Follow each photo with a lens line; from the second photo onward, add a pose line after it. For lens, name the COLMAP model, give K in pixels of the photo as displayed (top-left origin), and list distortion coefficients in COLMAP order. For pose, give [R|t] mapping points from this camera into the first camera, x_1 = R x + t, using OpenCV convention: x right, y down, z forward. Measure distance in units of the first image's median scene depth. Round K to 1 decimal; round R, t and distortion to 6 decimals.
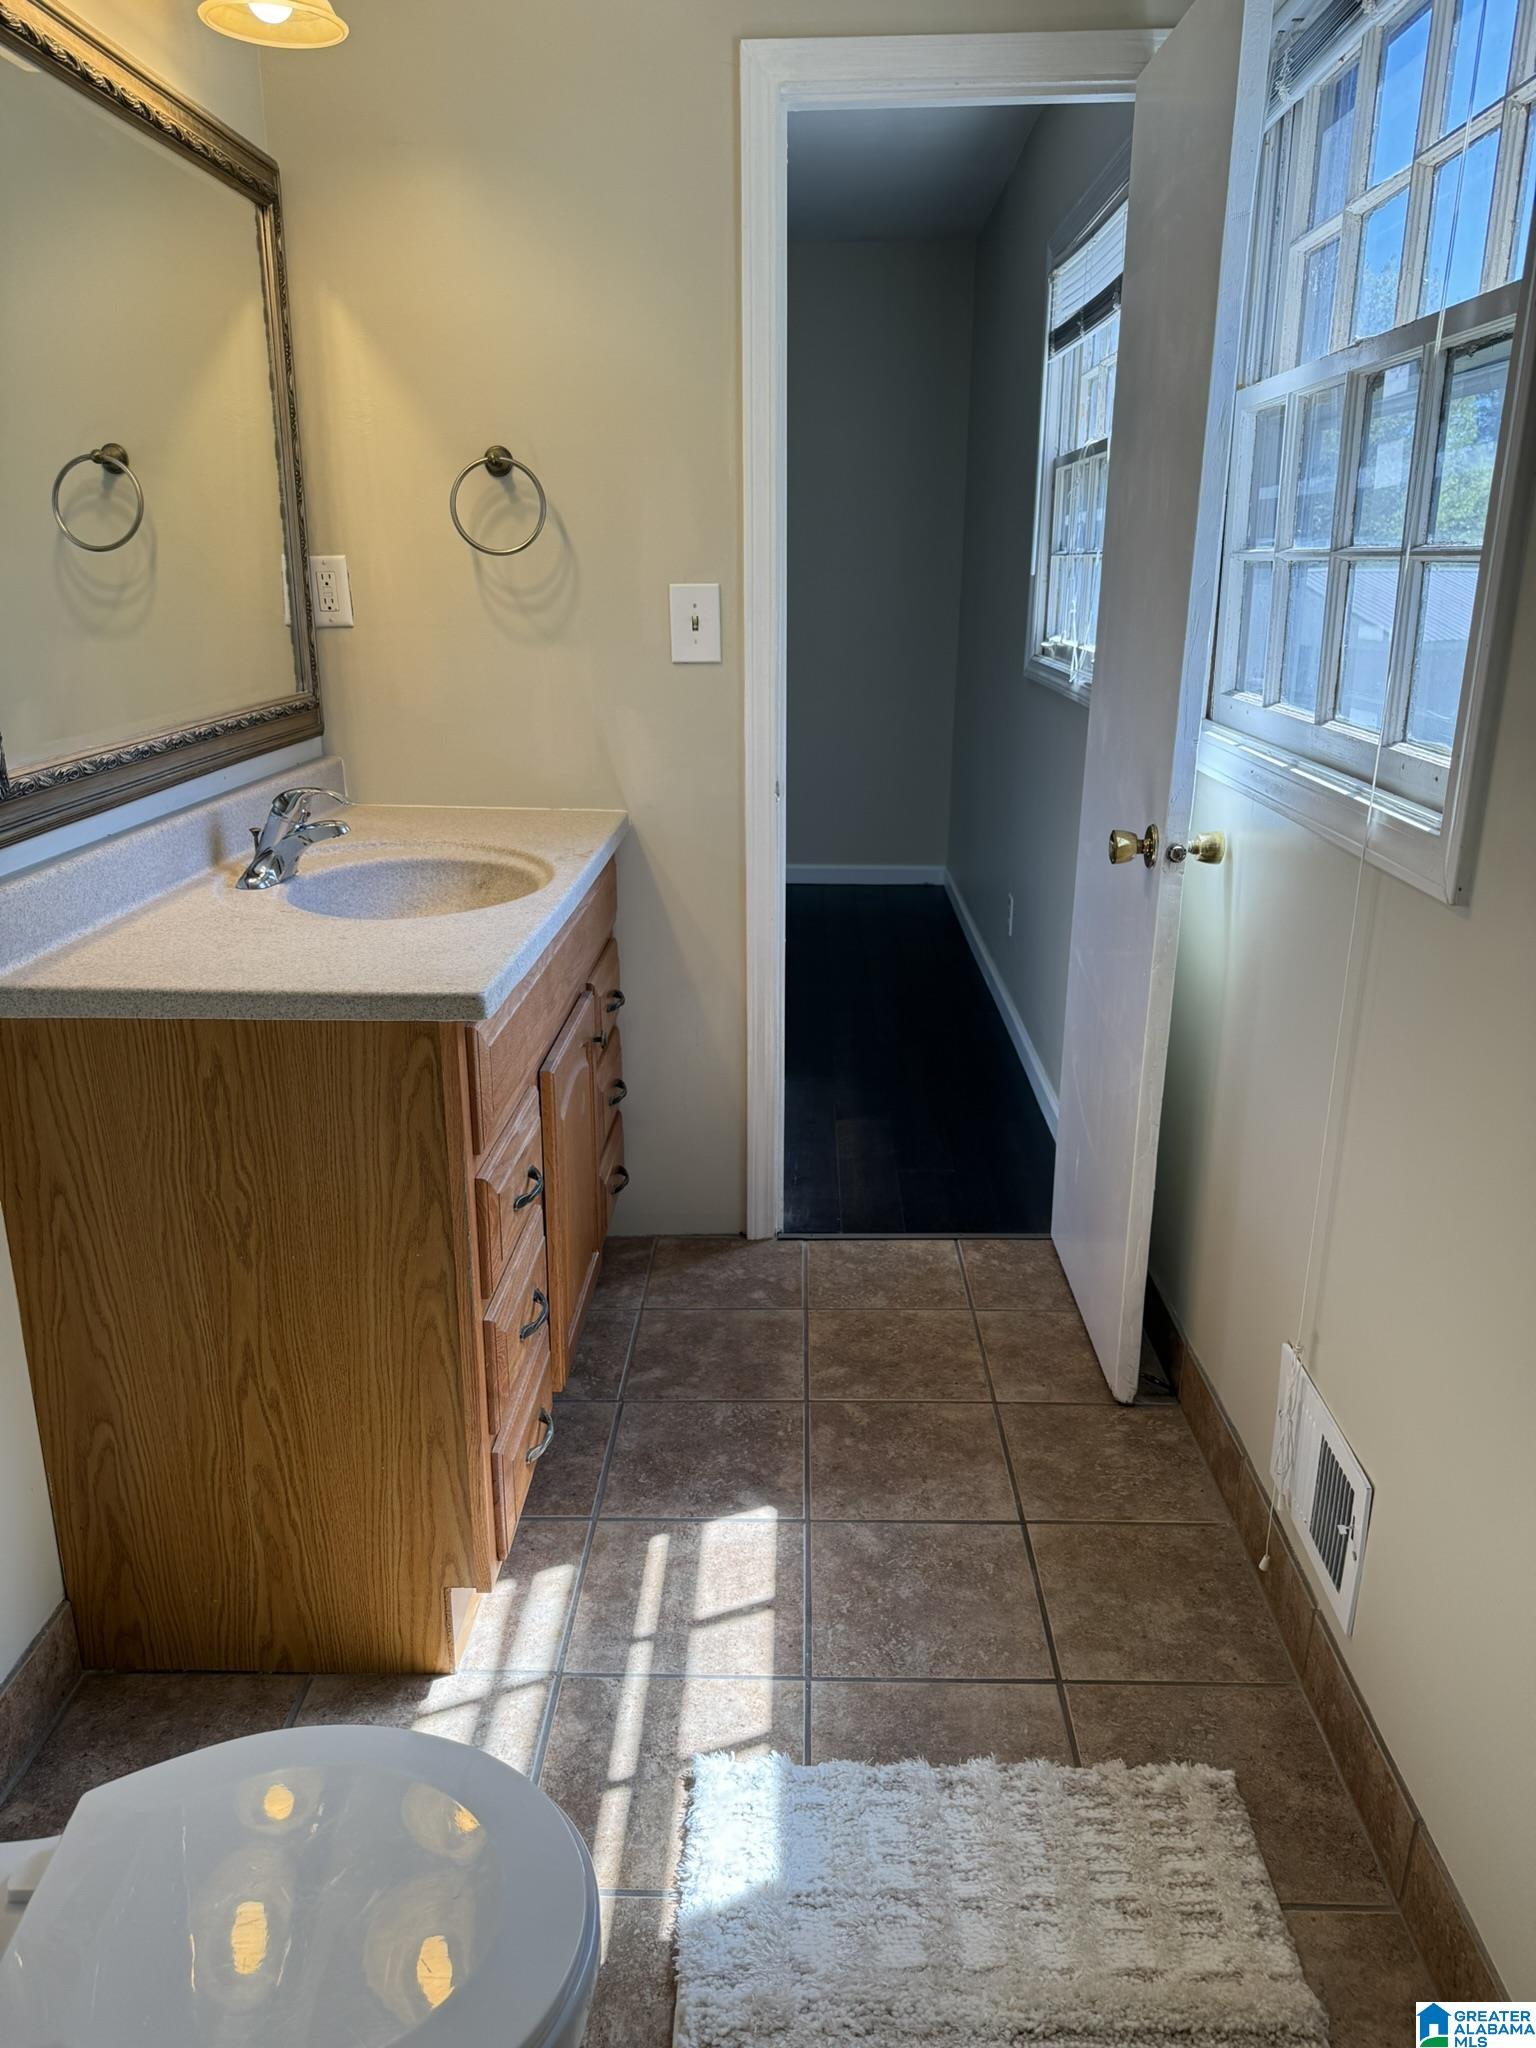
lens RADIAL K [[1422.7, 0, 768.0], [0, 1422.7, 1024.0], [0, 0, 1]] dist [0.001691, -0.067811]
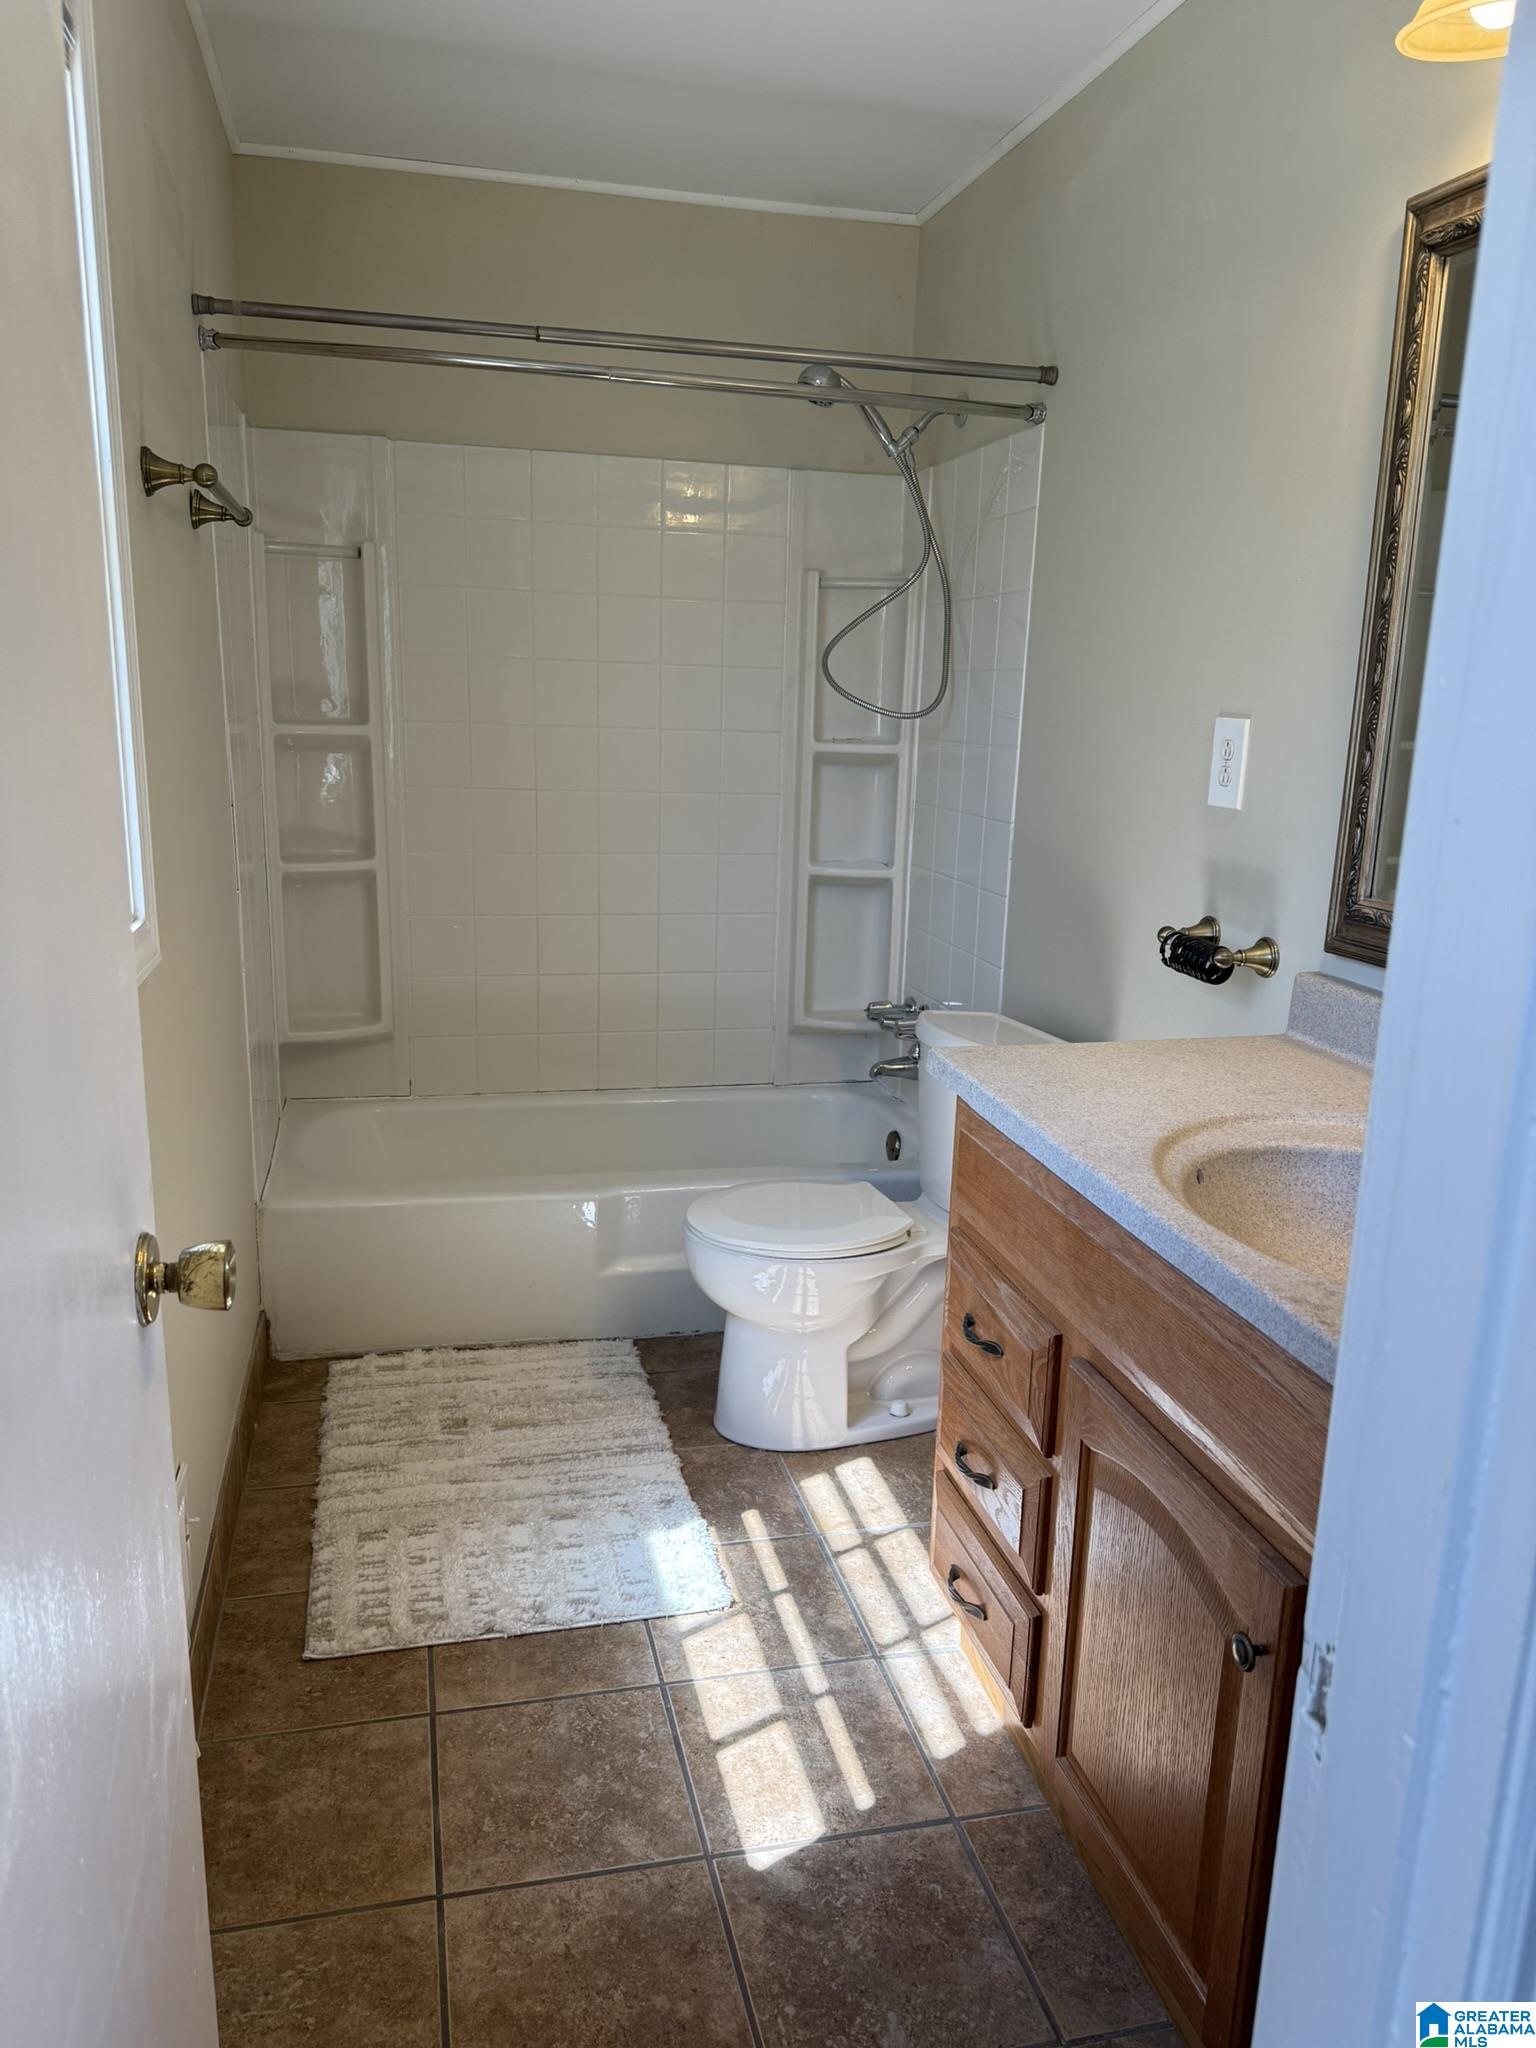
lens RADIAL K [[1422.7, 0, 768.0], [0, 1422.7, 1024.0], [0, 0, 1]] dist [0.001691, -0.067811]
pose [[-0.963389, 0.031142, -0.266292, 0.218120], [-0.109863, 0.860158, 0.498055, -0.524292], [0.244563, 0.509076, -0.825245, 1.596846]]
